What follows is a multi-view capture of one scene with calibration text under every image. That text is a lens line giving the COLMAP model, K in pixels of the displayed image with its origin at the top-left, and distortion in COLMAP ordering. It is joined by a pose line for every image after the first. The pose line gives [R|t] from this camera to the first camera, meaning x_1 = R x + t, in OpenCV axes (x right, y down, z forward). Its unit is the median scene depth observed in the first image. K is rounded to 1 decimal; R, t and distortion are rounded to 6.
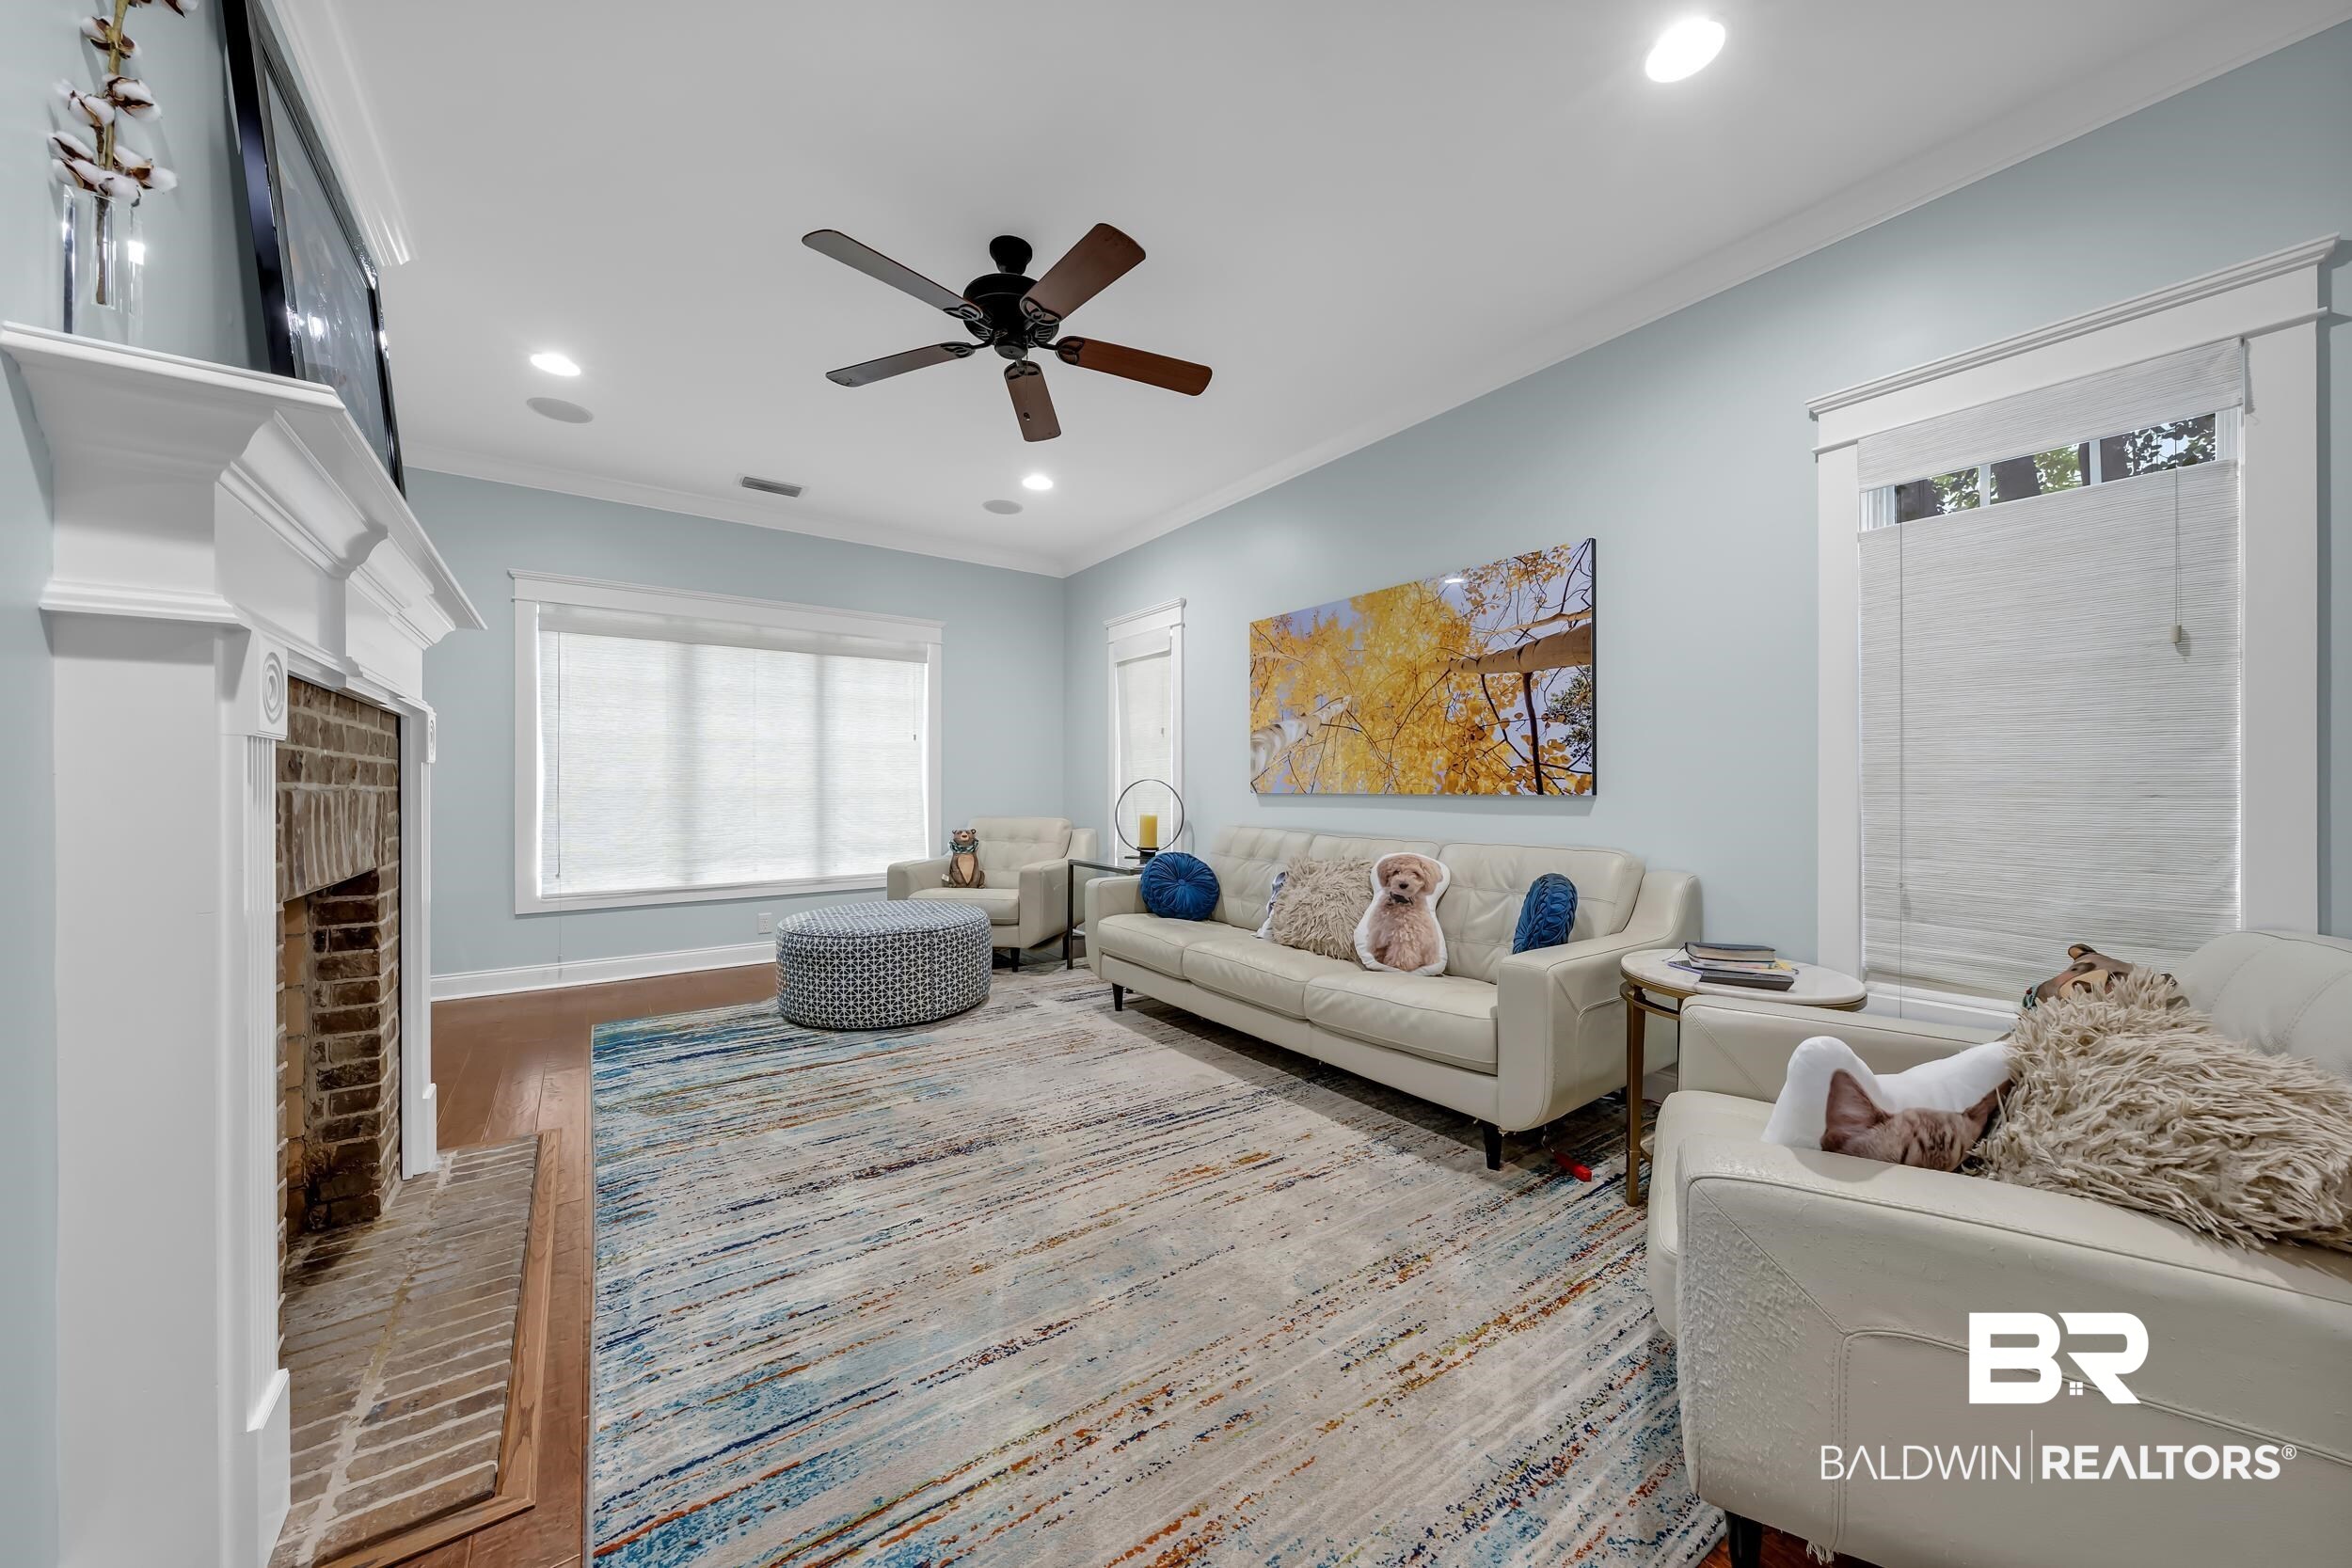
lens RADIAL K [[810.8, 0, 1170.8], [0, 810.8, 789.8], [0, 0, 1]] dist [-0.000985, -0.000184]
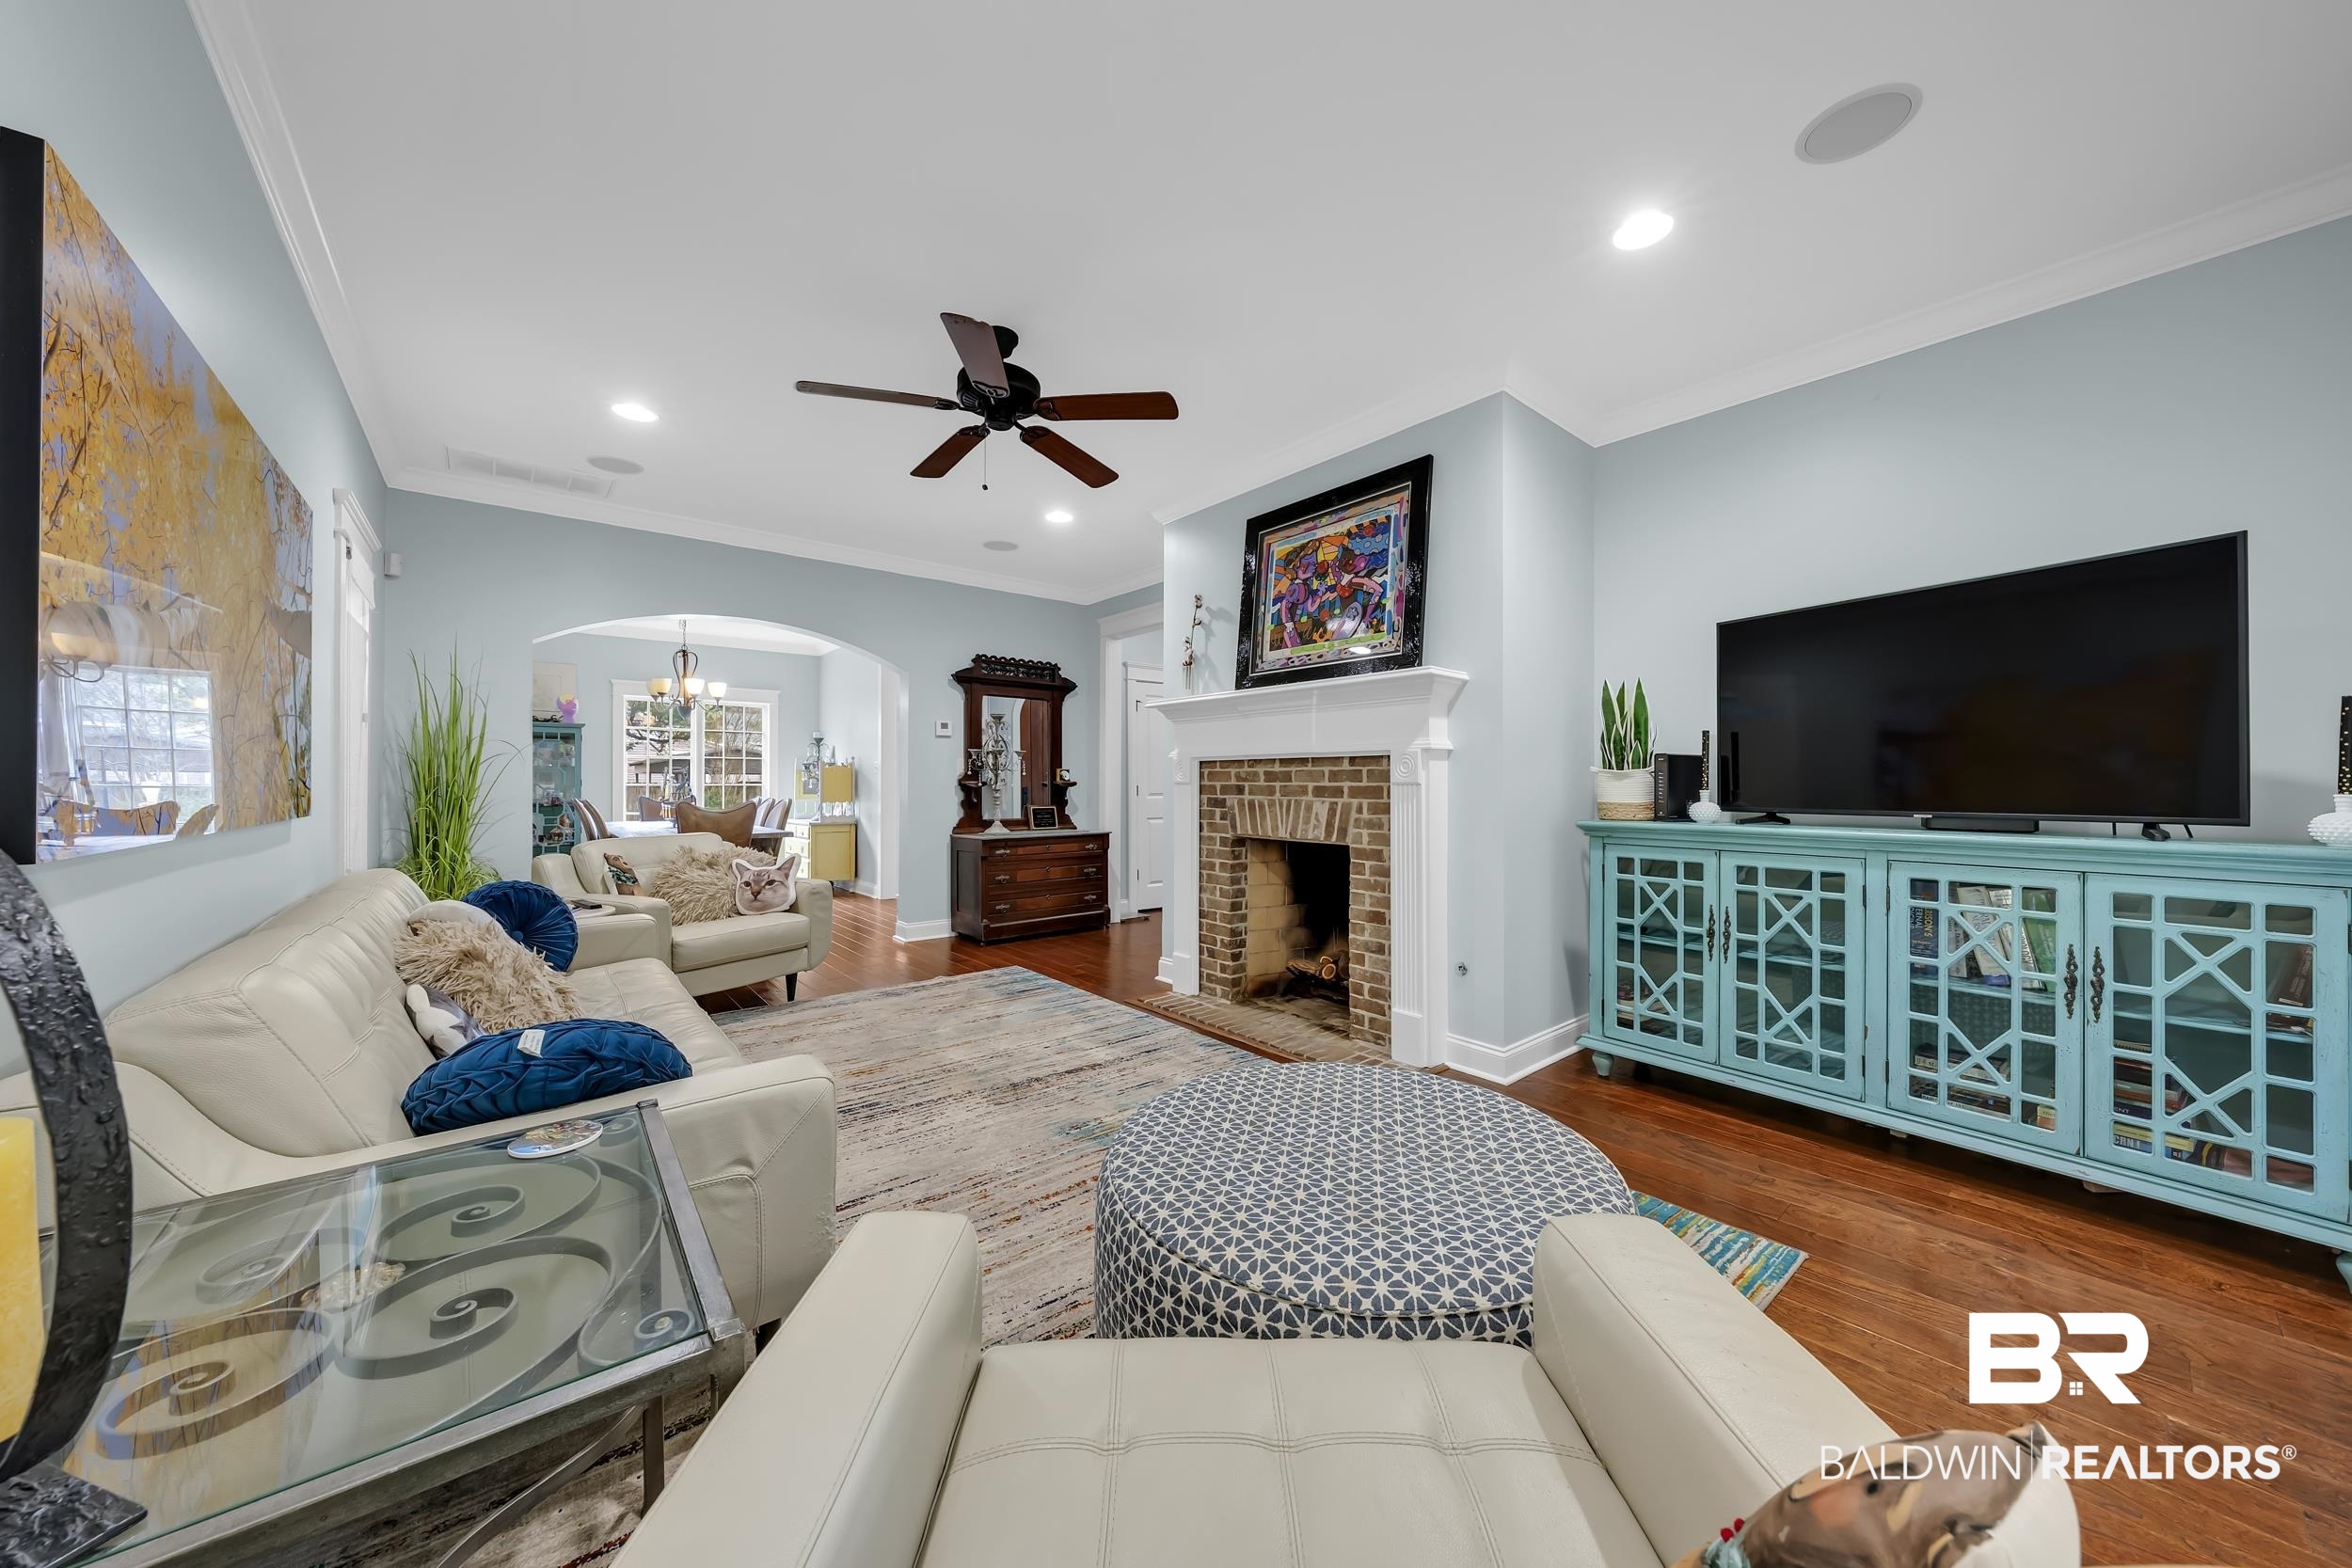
lens RADIAL K [[796.7, 0, 1189.1], [0, 796.7, 779.9], [0, 0, 1]] dist [-0.000883, -0.000106]
pose [[-0.996461, -0.001825, -0.084035, -0.296077], [-0.001799, 0.999998, -0.000386, -0.028690], [0.084036, -0.000234, -0.996463, 1.716498]]
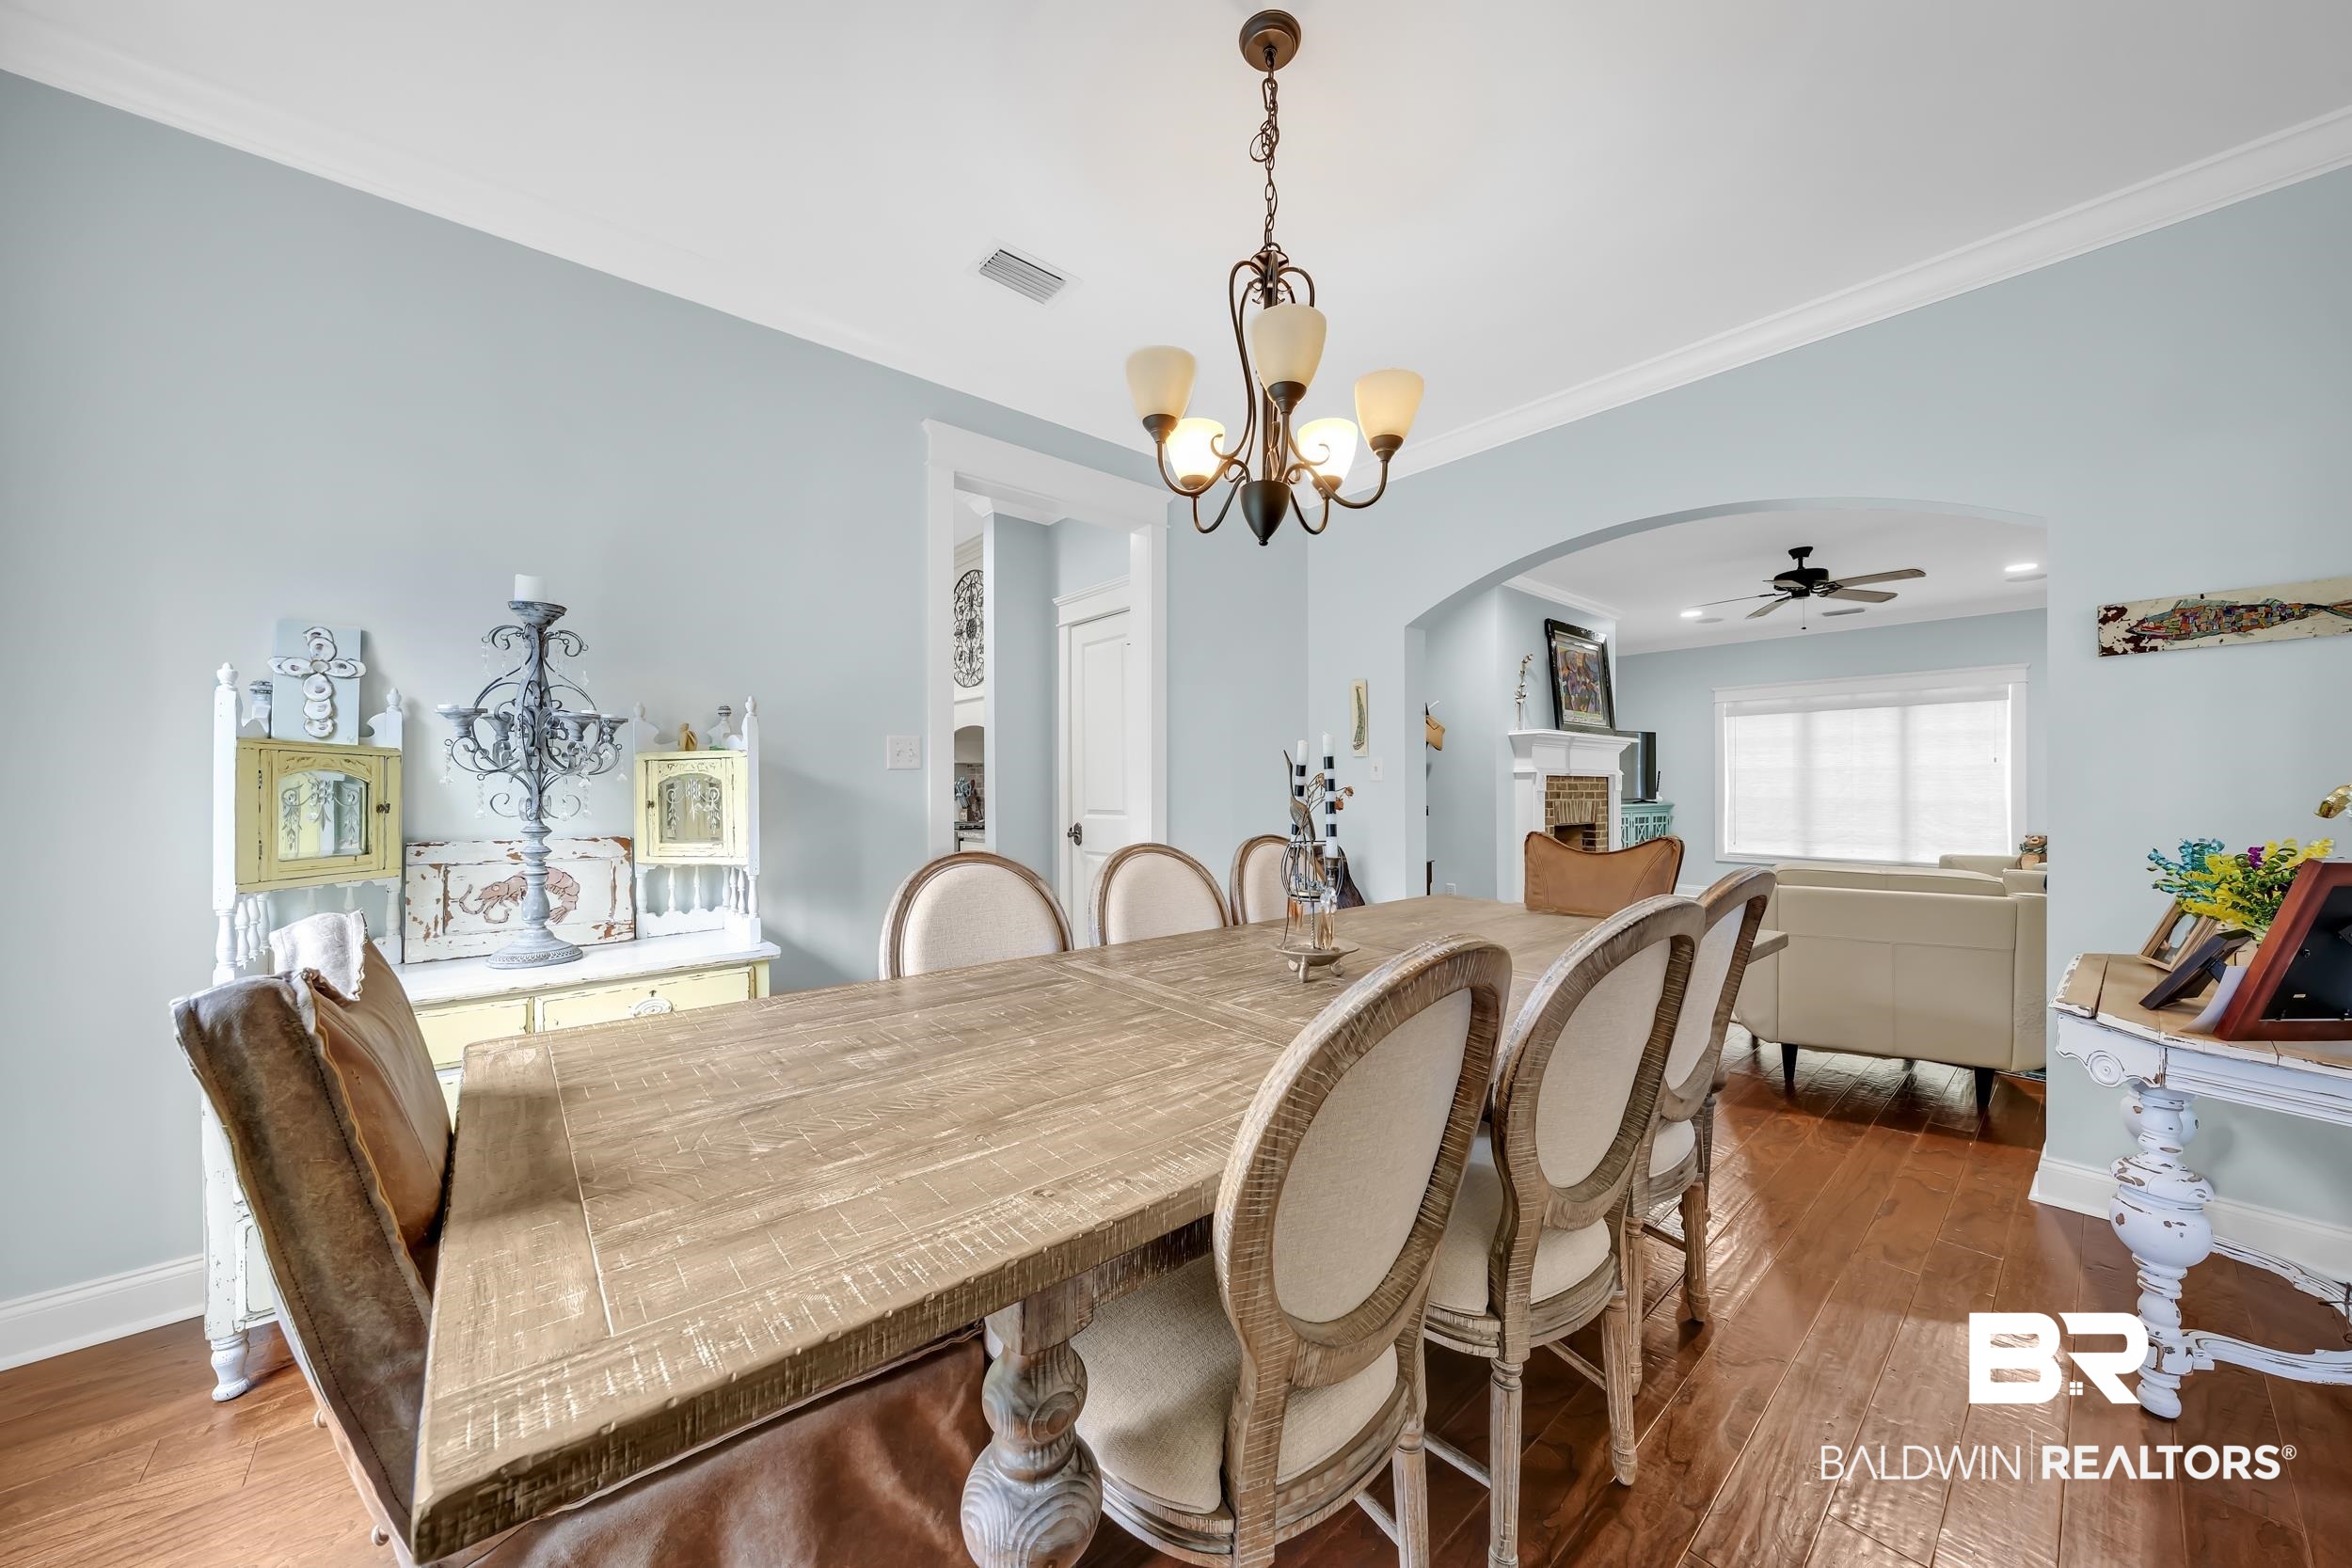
lens RADIAL K [[822.1, 0, 1176.0], [0, 822.1, 784.0], [0, 0, 1]] dist [-0.000347, -0.000030]
pose [[0.093309, -0.004897, -0.995625, 1.451477], [-0.003520, 0.999980, -0.005249, -0.027541], [0.995631, 0.003995, 0.093290, -0.682305]]
